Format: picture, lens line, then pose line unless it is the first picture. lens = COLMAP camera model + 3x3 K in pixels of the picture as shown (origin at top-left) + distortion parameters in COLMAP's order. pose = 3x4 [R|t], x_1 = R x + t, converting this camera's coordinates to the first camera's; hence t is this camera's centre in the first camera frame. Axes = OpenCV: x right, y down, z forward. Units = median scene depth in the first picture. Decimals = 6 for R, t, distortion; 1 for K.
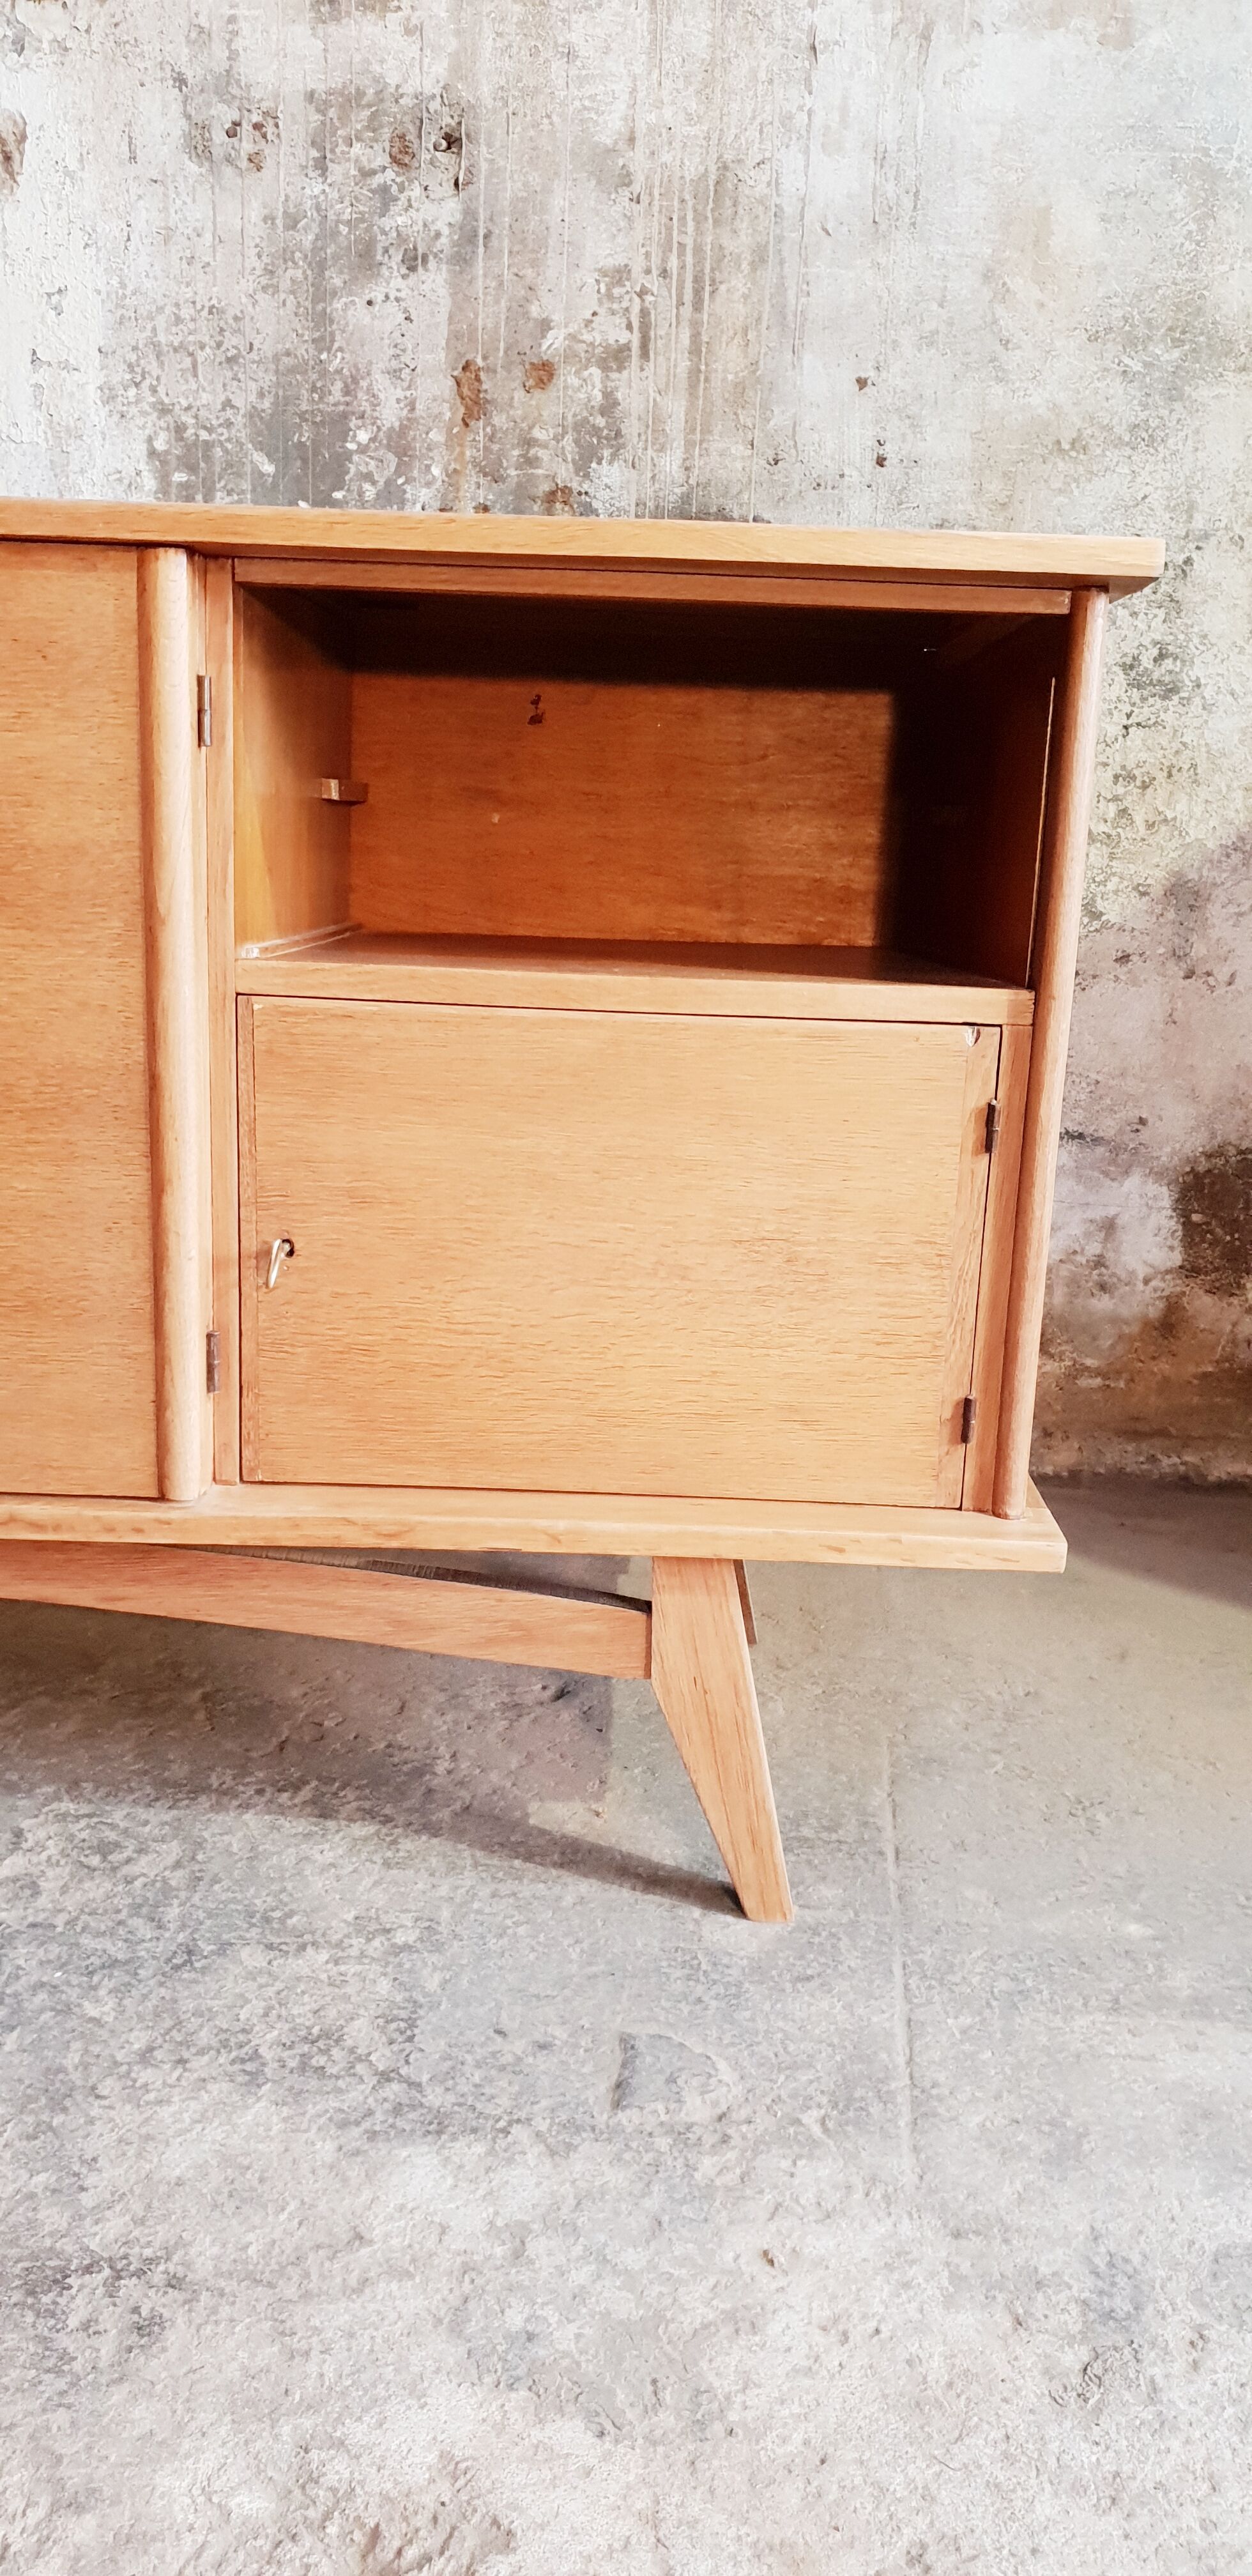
lens RADIAL K [[1996.1, 0, 672.2], [0, 1996.1, 1293.0], [0, 0, 1]] dist [0.017274, -0.021271]
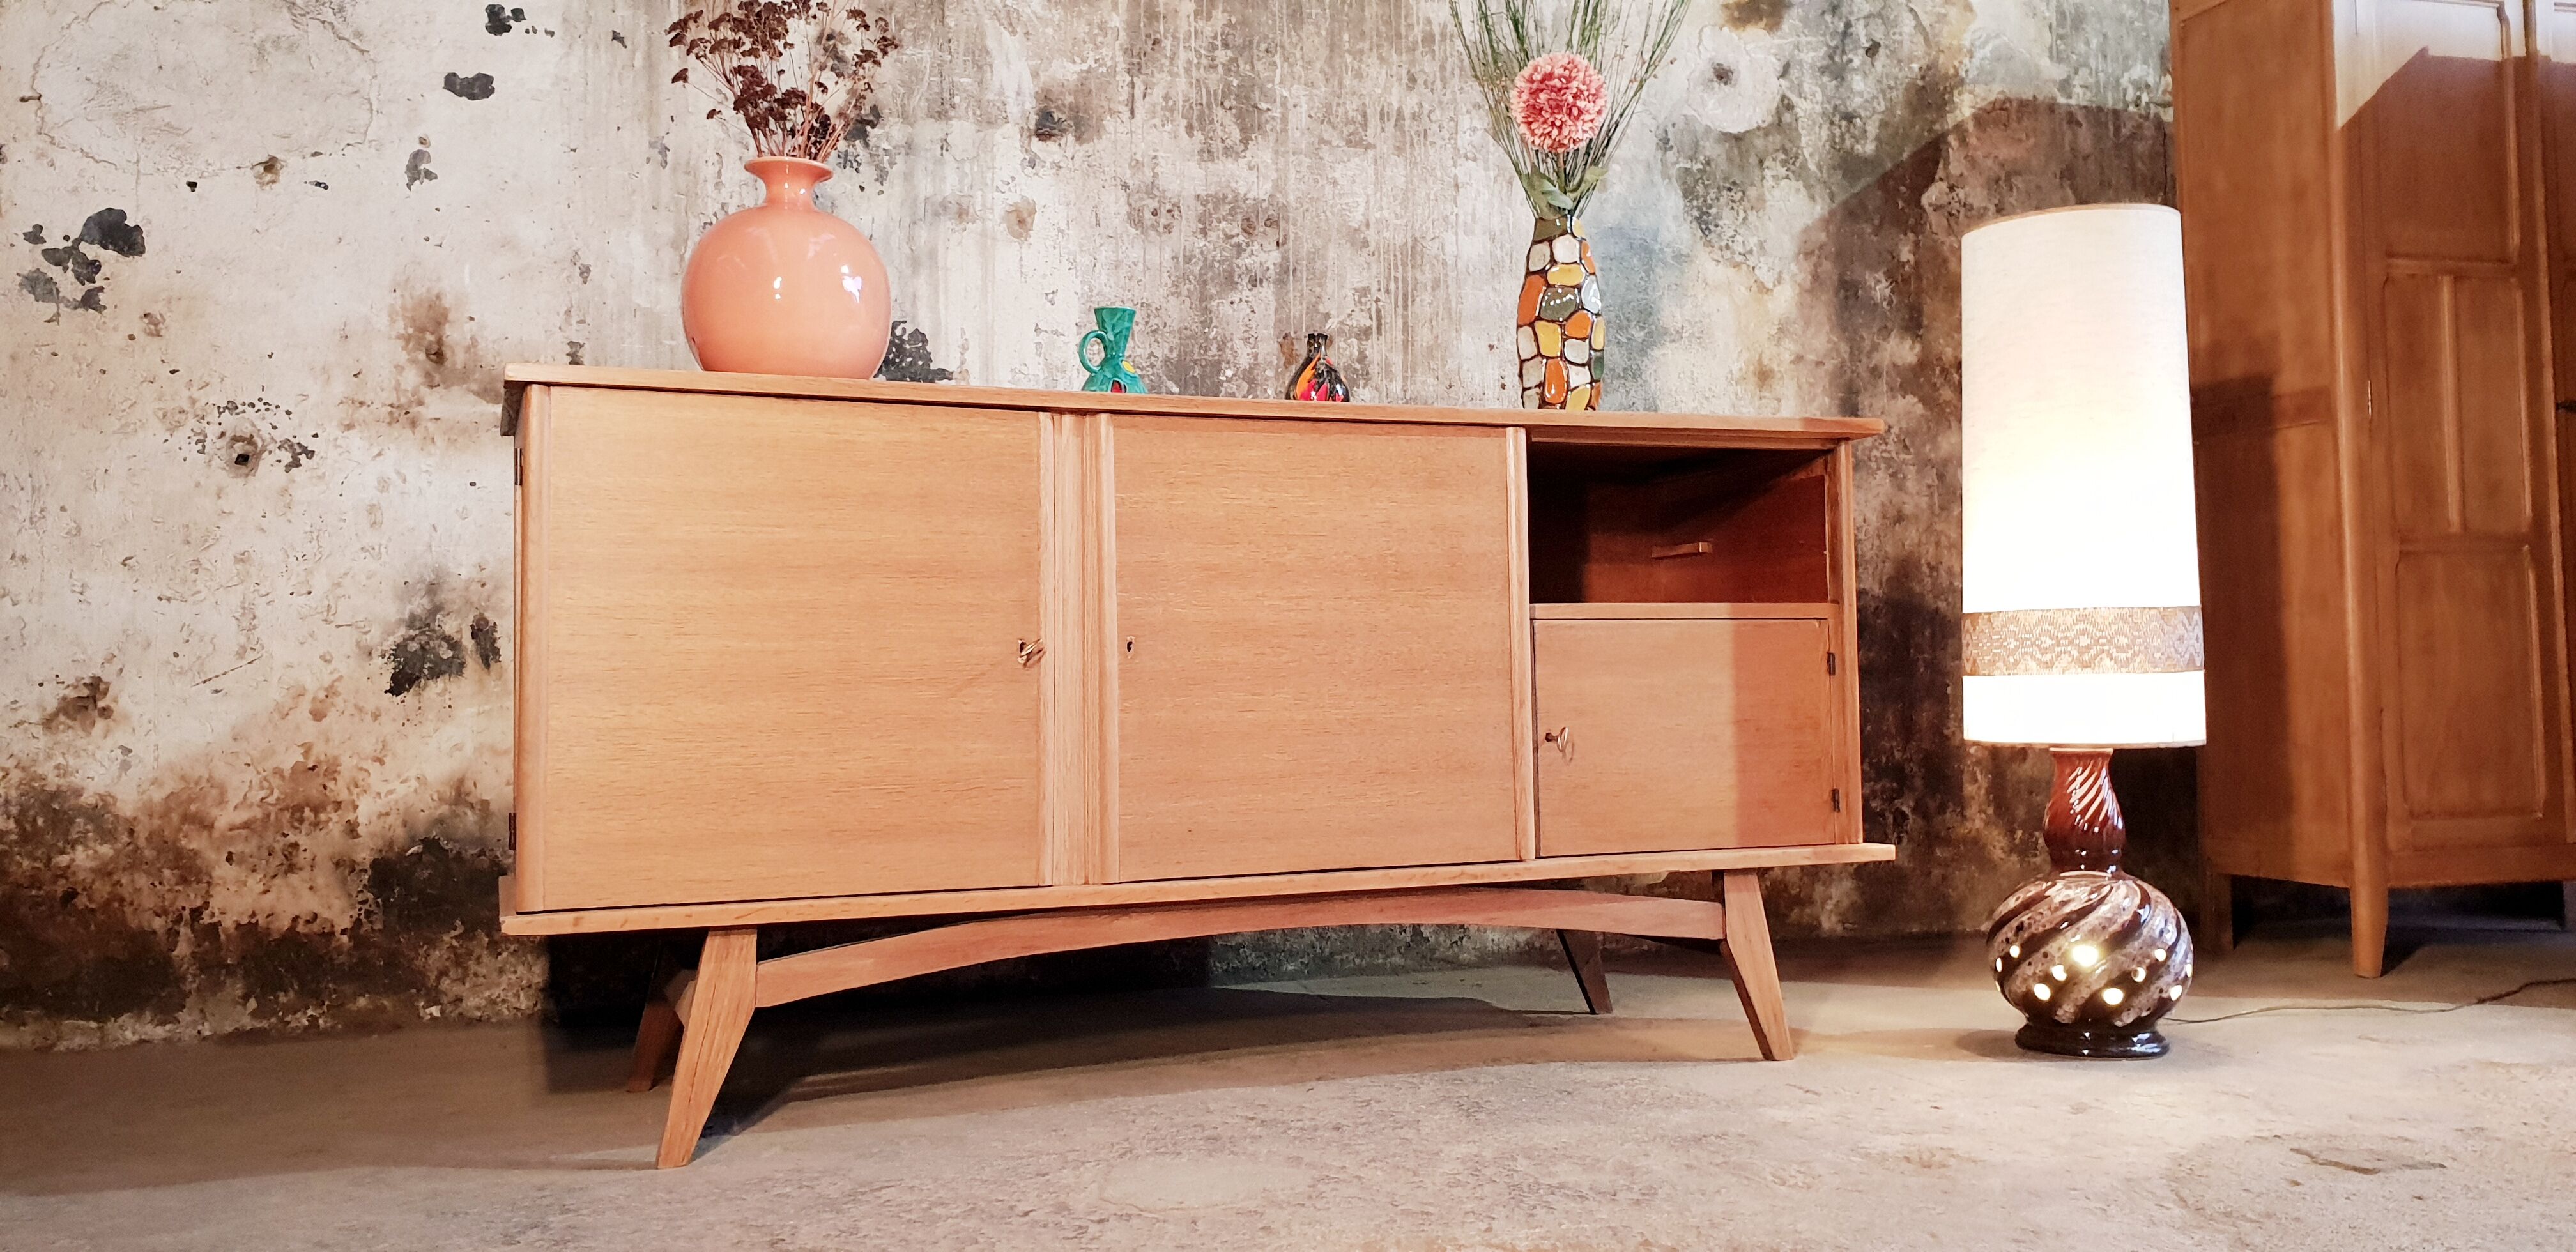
lens RADIAL K [[1996.1, 0, 1287.9], [0, 1996.1, 604.4], [0, 0, 1]] dist [0.017274, -0.021271]
pose [[0.926724, -0.039576, 0.373653, -0.790545], [0.141507, 0.957981, -0.249496, 0.209191], [-0.348079, 0.284088, 0.893384, -0.520633]]
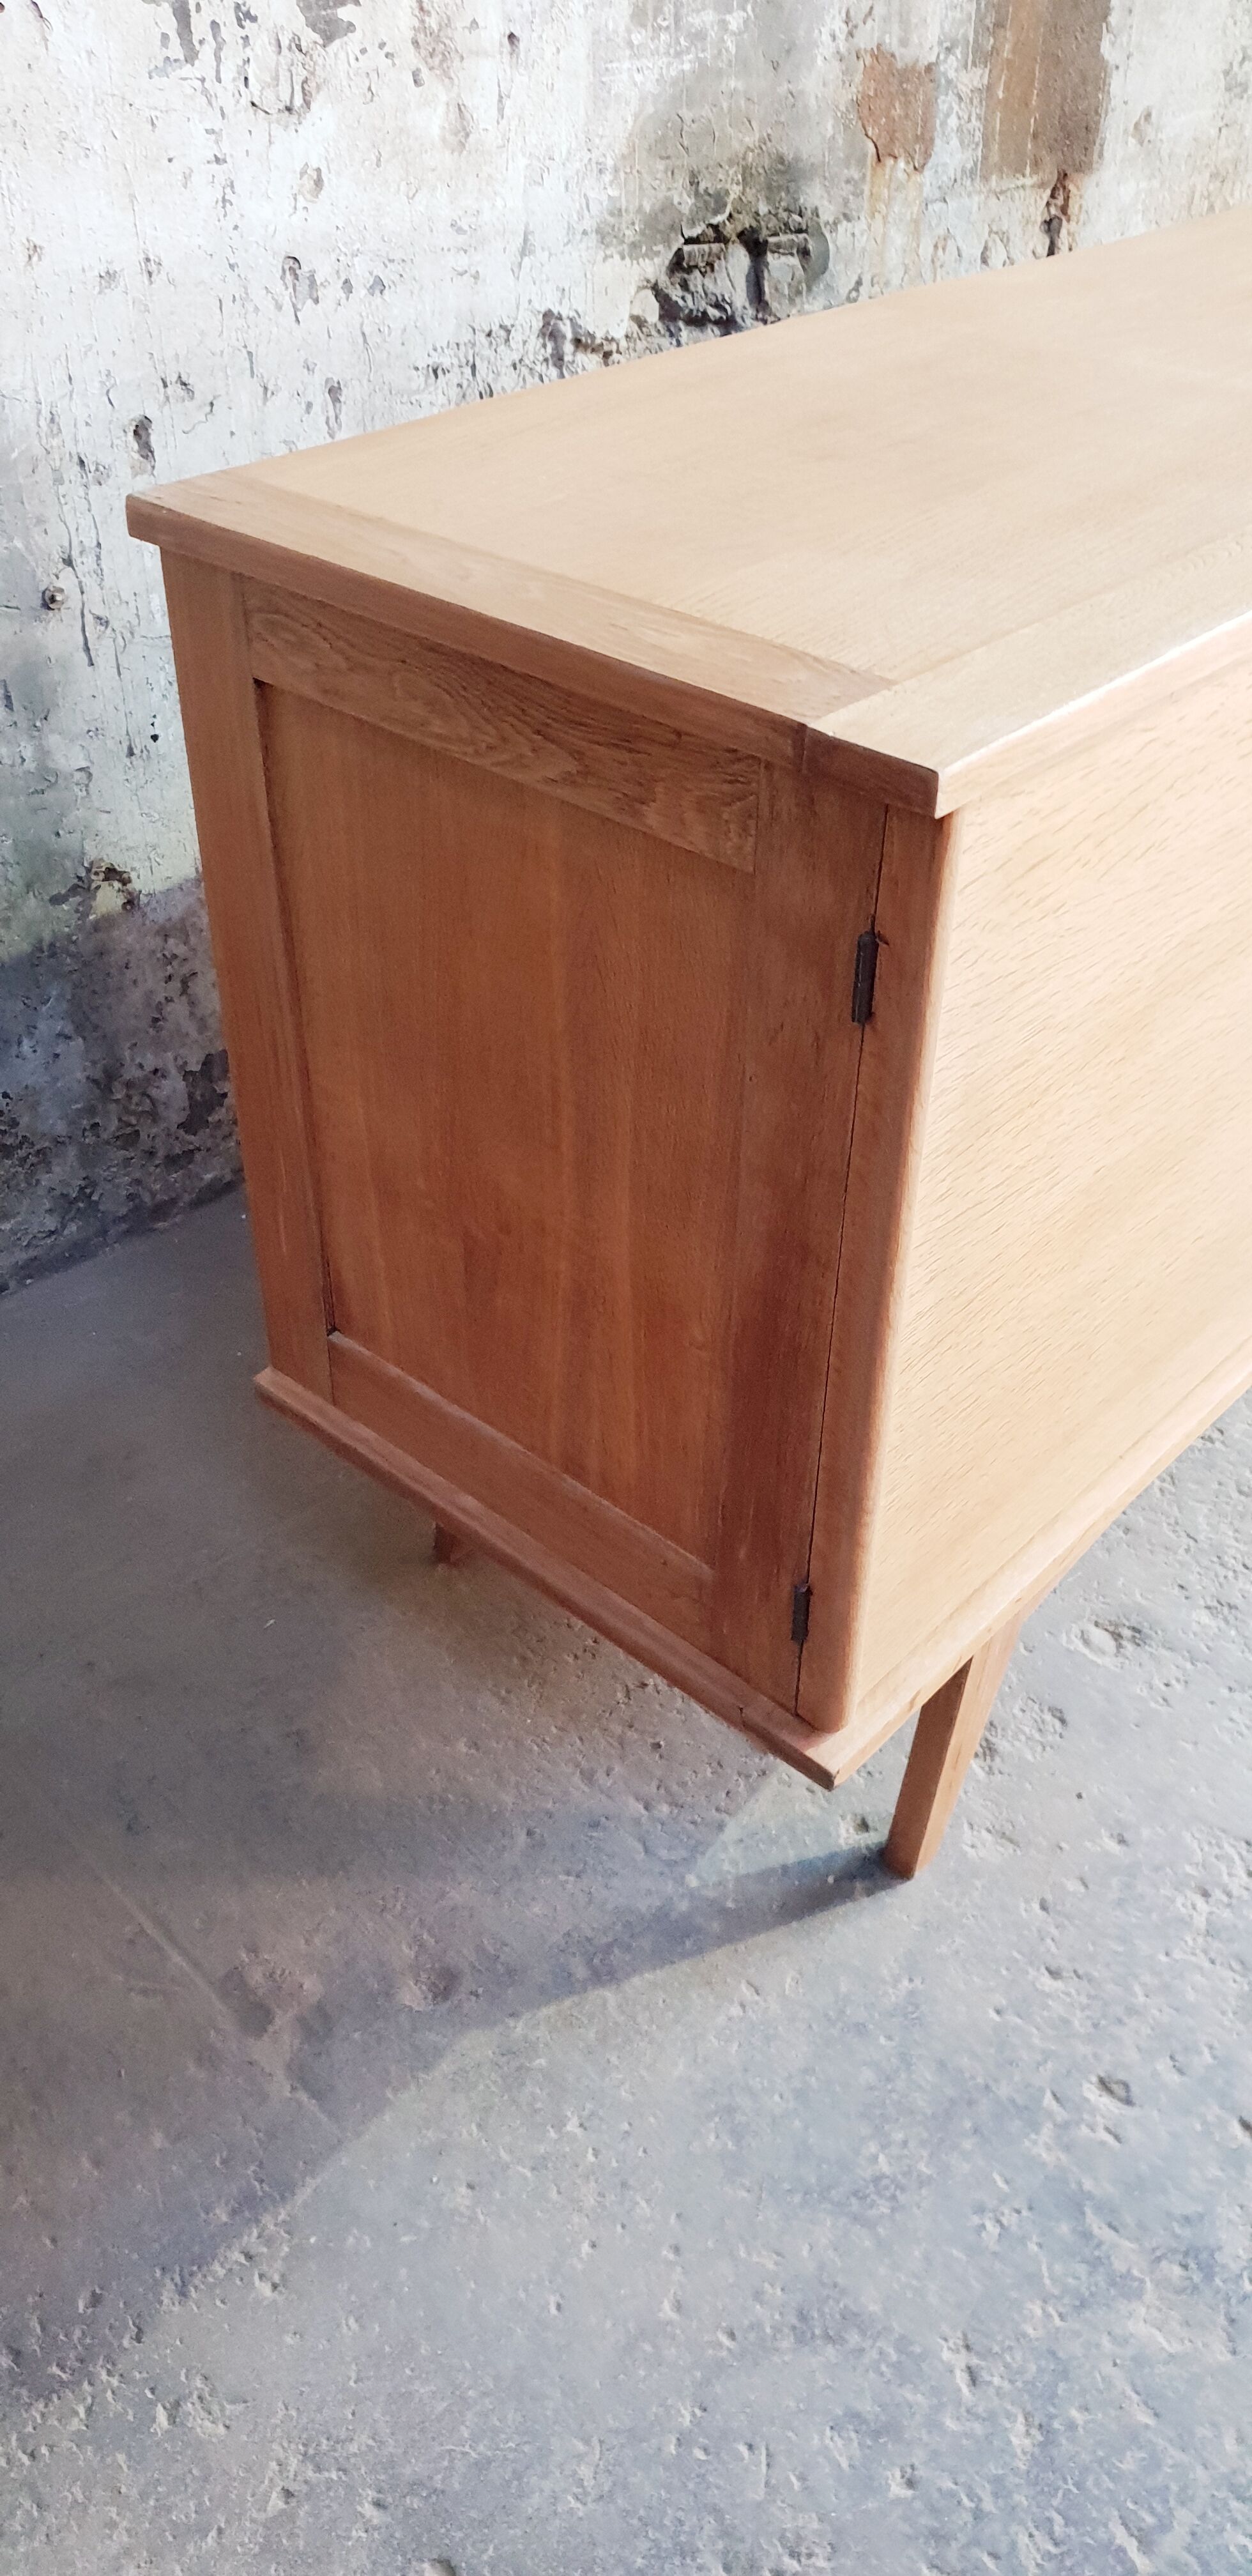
lens RADIAL K [[1996.1, 0, 620.8], [0, 1996.1, 1325.4], [0, 0, 1]] dist [0.017274, -0.021271]
pose [[0.662650, -0.490717, 0.565766, -1.091885], [0.198838, 0.843597, 0.498805, -0.364919], [-0.722051, -0.218037, 0.656583, 0.328450]]
